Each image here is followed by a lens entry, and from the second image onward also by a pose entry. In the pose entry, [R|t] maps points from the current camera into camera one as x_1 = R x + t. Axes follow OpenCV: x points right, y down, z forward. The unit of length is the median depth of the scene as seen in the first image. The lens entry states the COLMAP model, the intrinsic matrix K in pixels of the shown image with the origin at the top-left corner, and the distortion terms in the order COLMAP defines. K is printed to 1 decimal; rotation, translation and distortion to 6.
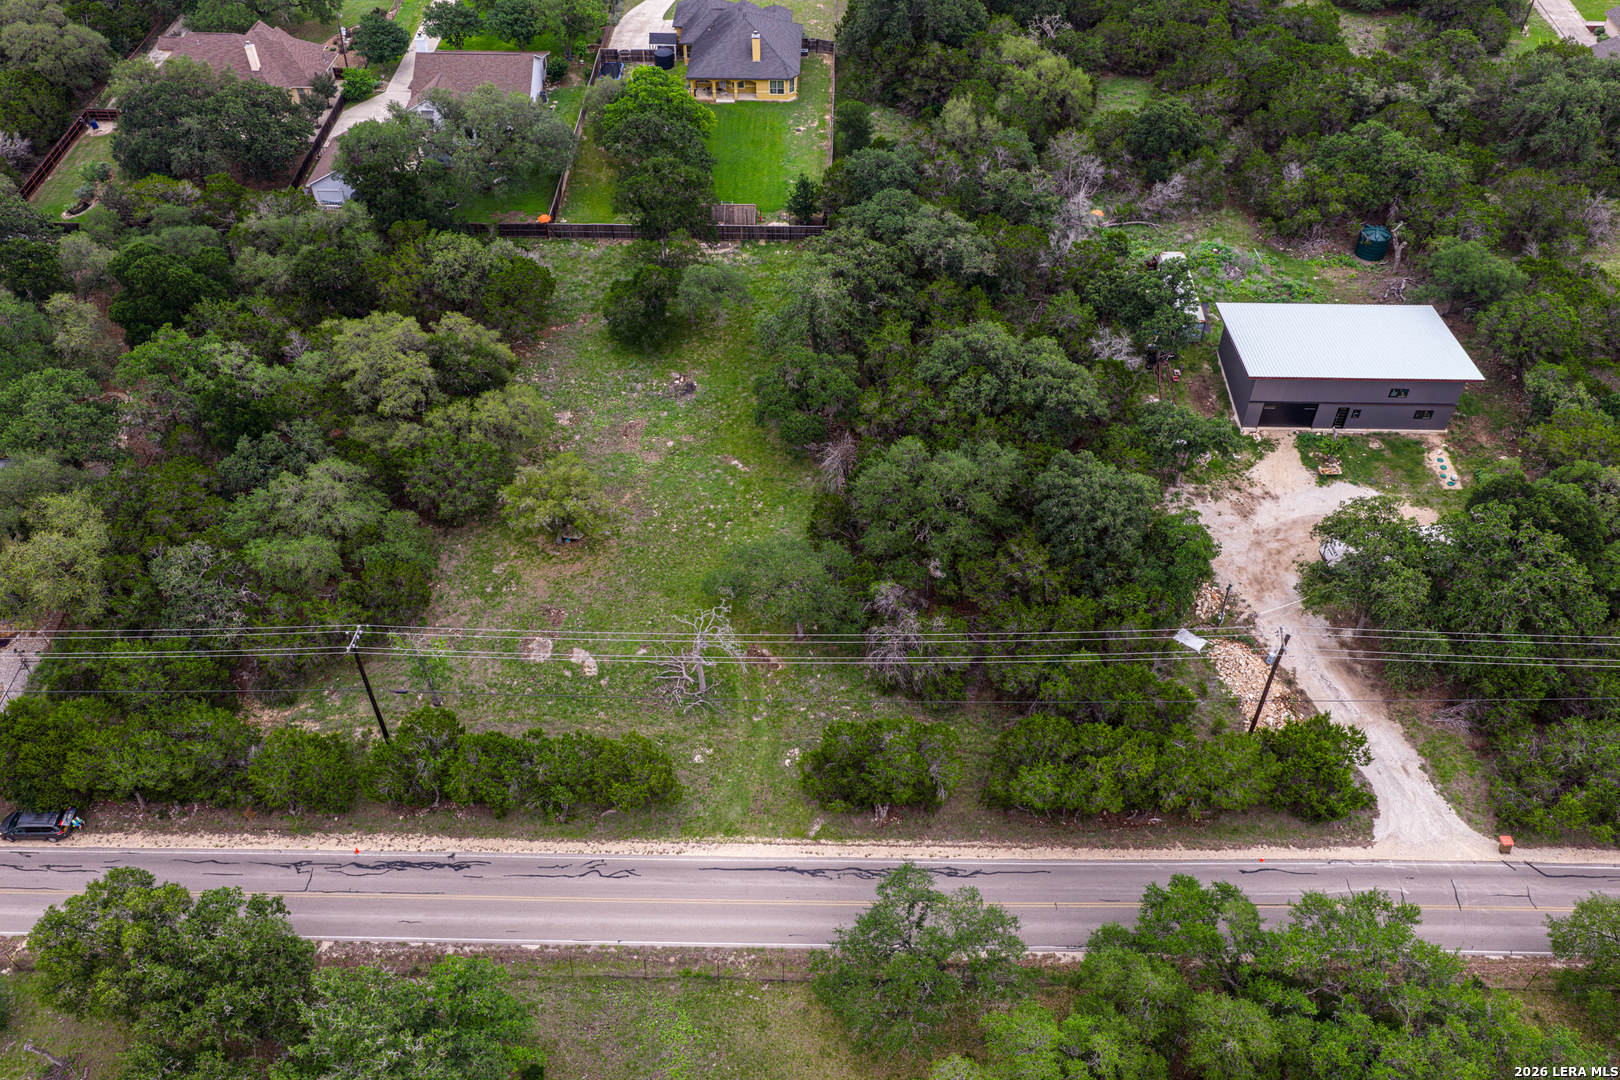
lens RADIAL K [[1339.5, 0, 810.3], [0, 1339.5, 542.6], [0, 0, 1]] dist [0.019055, -0.032647]
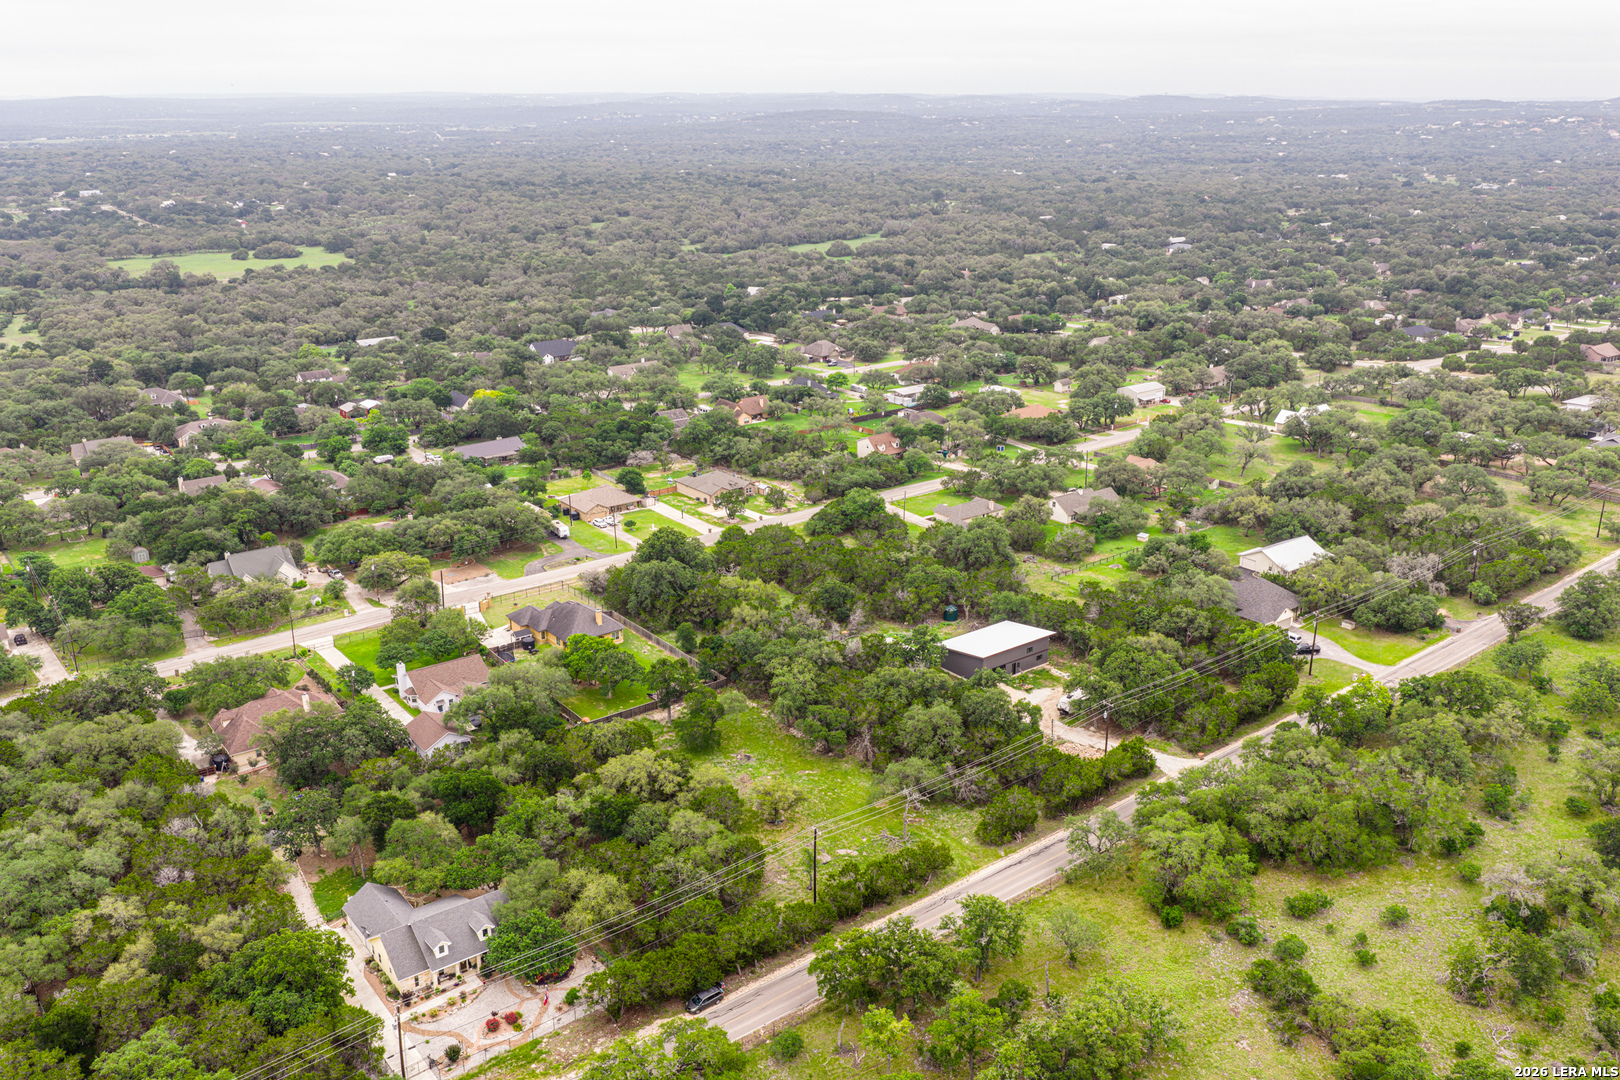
lens RADIAL K [[1339.5, 0, 810.3], [0, 1339.5, 544.6], [0, 0, 1]] dist [0.019055, -0.032647]
pose [[0.772729, -0.202441, 0.601587, -1.294299], [0.448114, 0.845232, -0.291165, 0.254502], [-0.449537, 0.494571, 0.743852, -0.650929]]
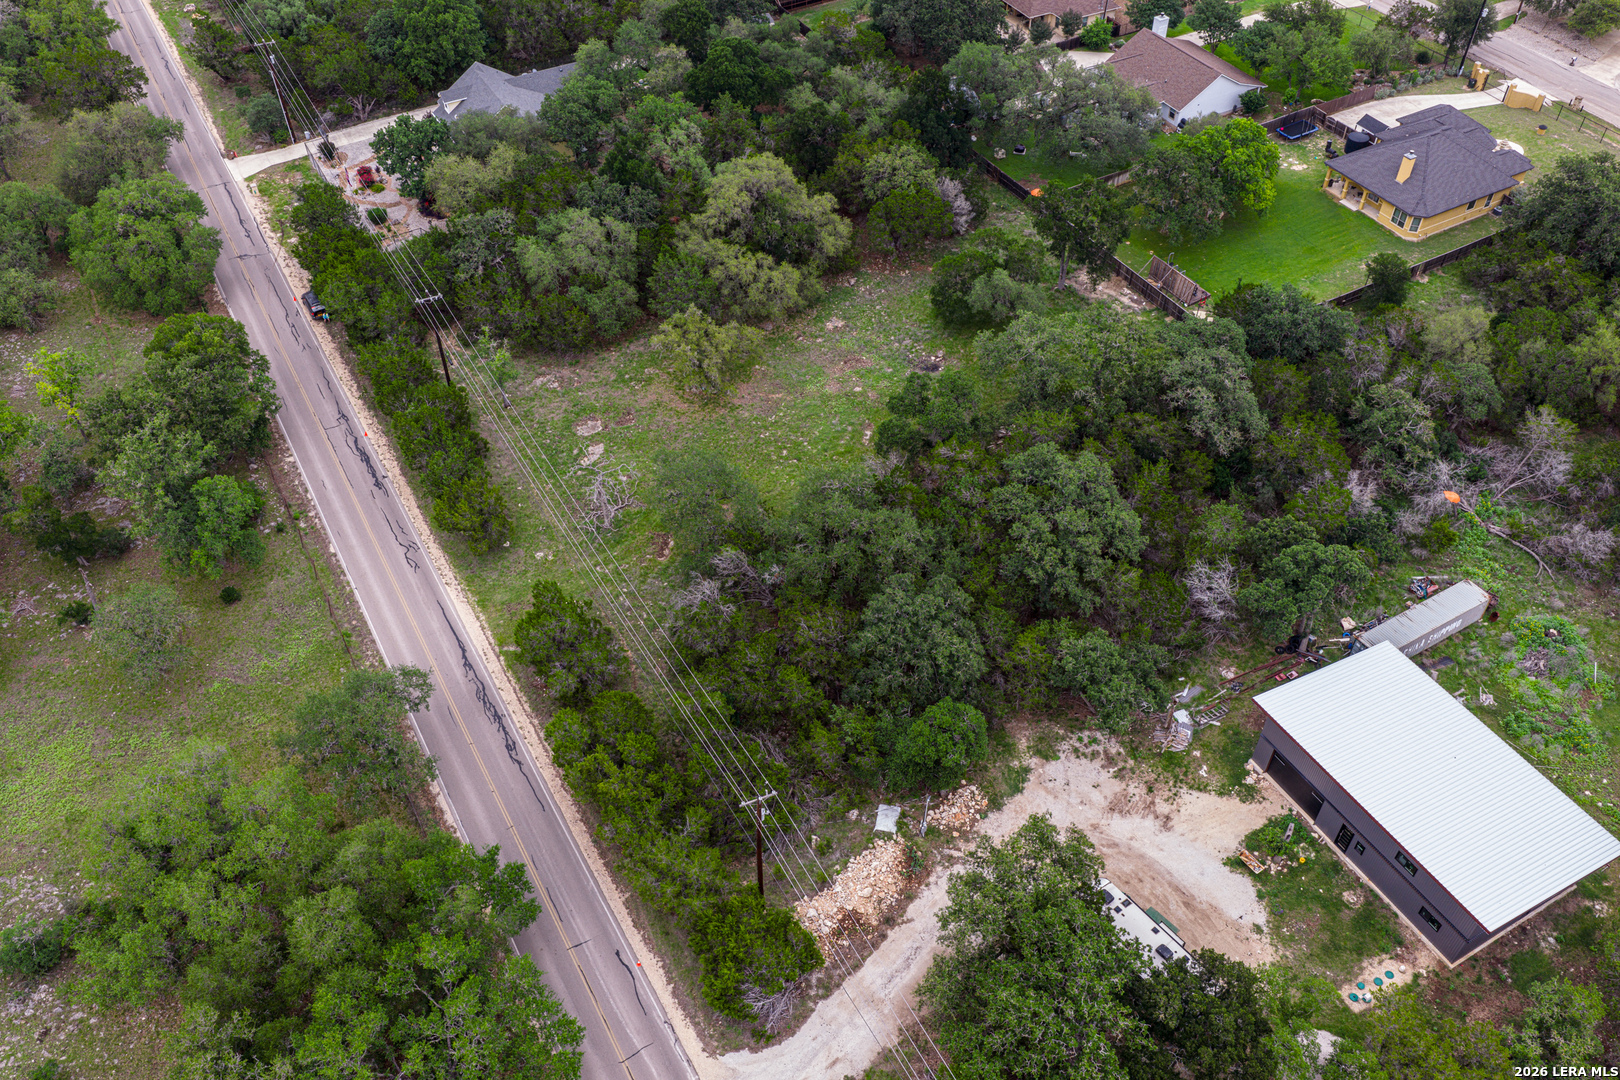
lens RADIAL K [[1339.5, 0, 811.3], [0, 1339.5, 543.3], [0, 0, 1]] dist [0.019055, -0.032647]
pose [[0.515802, 0.607612, -0.603950, 0.684502], [-0.604823, 0.757545, 0.245590, -0.255438], [0.606743, 0.238607, 0.758241, 0.245885]]
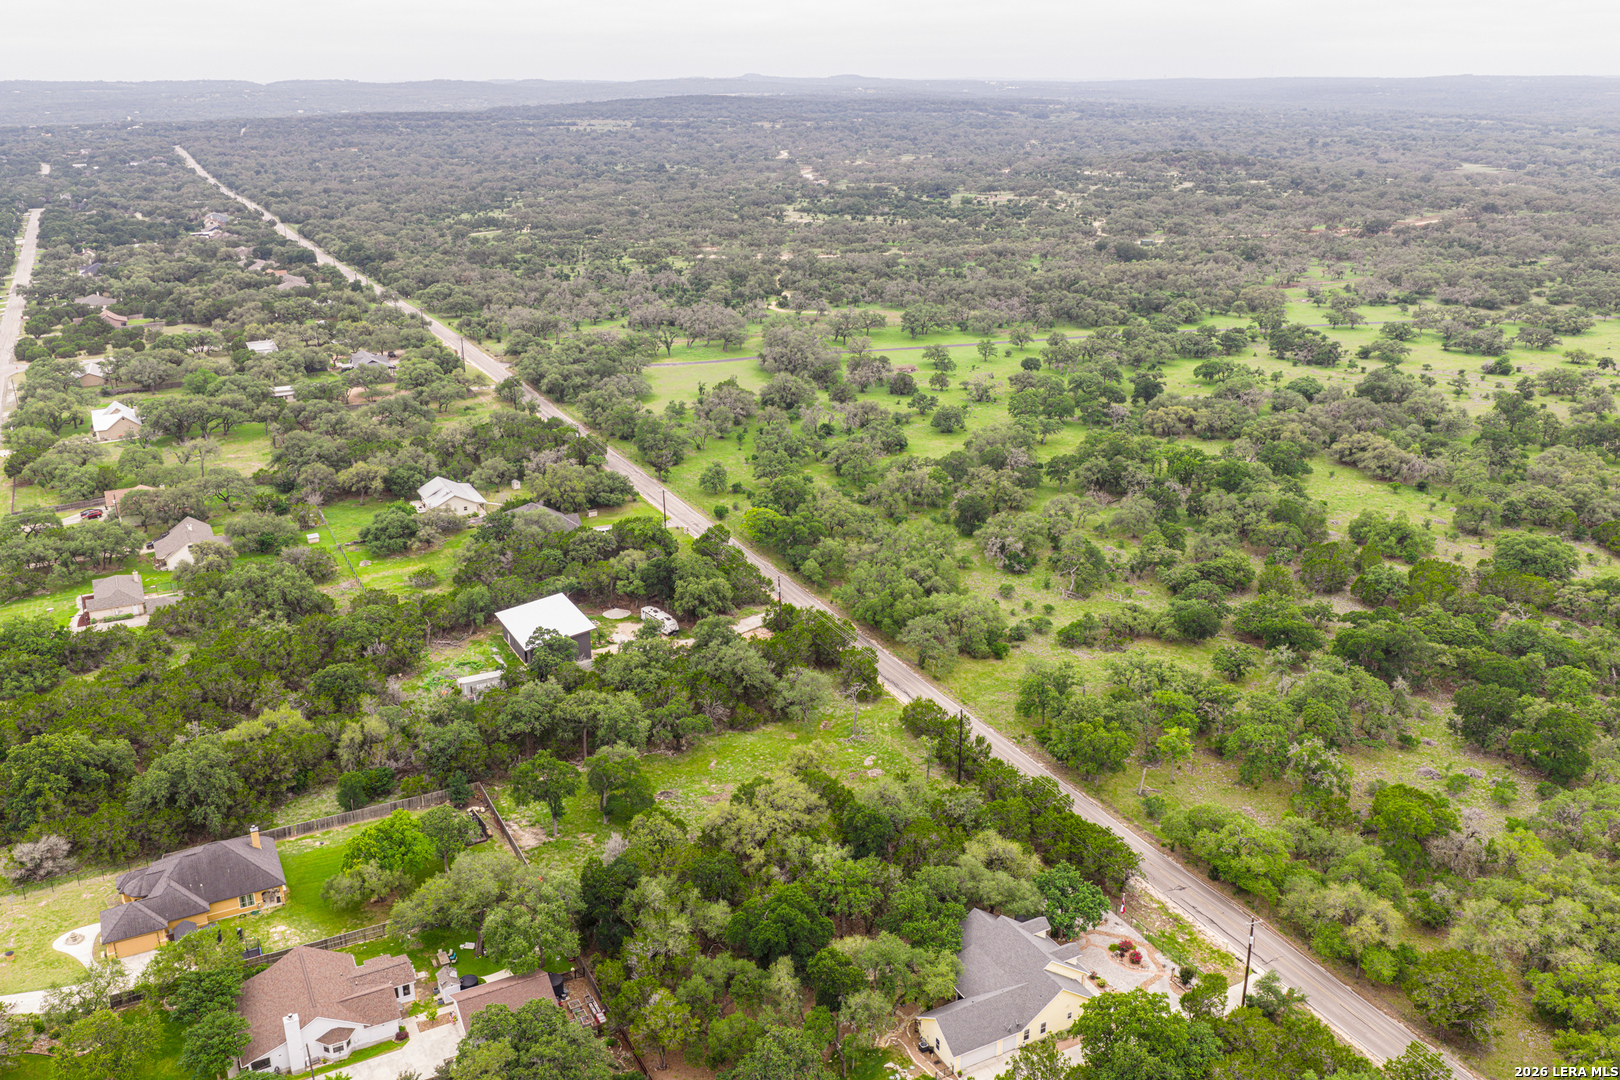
lens RADIAL K [[1339.5, 0, 812.7], [0, 1339.5, 538.8], [0, 0, 1]] dist [0.019055, -0.032647]
pose [[-0.493358, -0.280315, 0.823421, -1.736606], [0.617706, 0.553582, 0.558557, -1.314225], [-0.612403, 0.784201, -0.099961, 0.991701]]
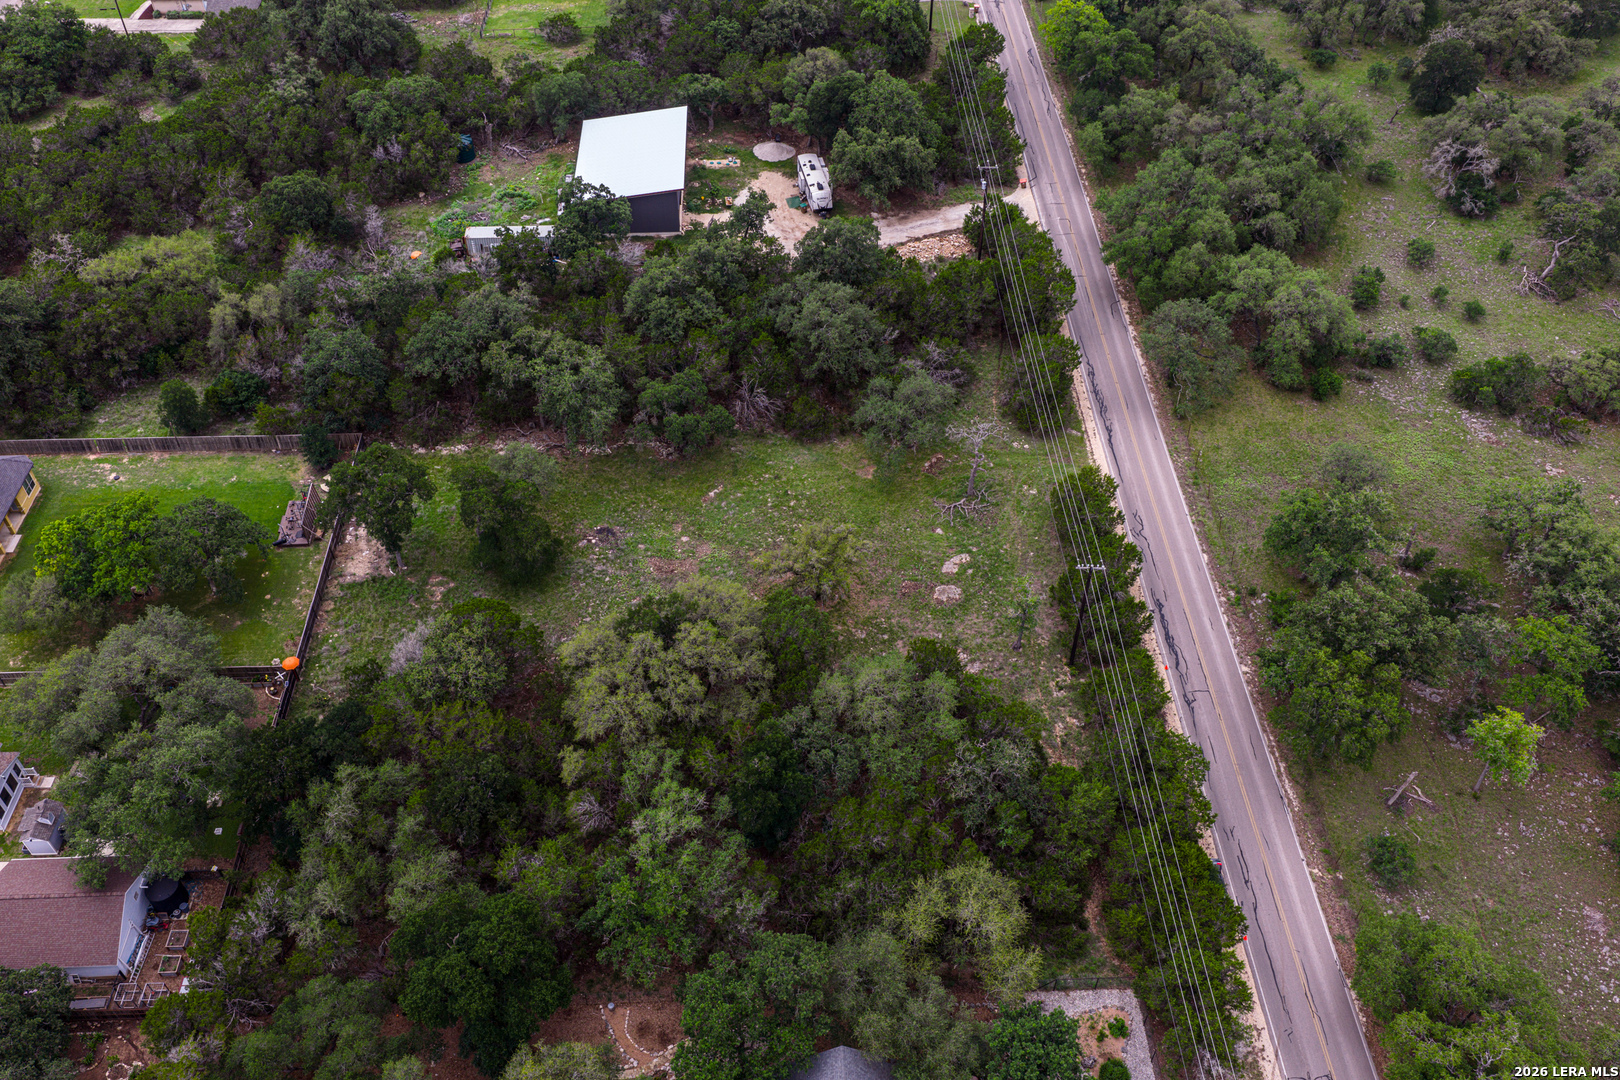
lens RADIAL K [[1339.5, 0, 810.4], [0, 1339.5, 544.8], [0, 0, 1]] dist [0.019055, -0.032647]
pose [[-0.068382, -0.707968, 0.702926, -1.002973], [0.705518, 0.463847, 0.535808, -0.664453], [-0.705385, 0.532567, 0.467766, 0.514097]]
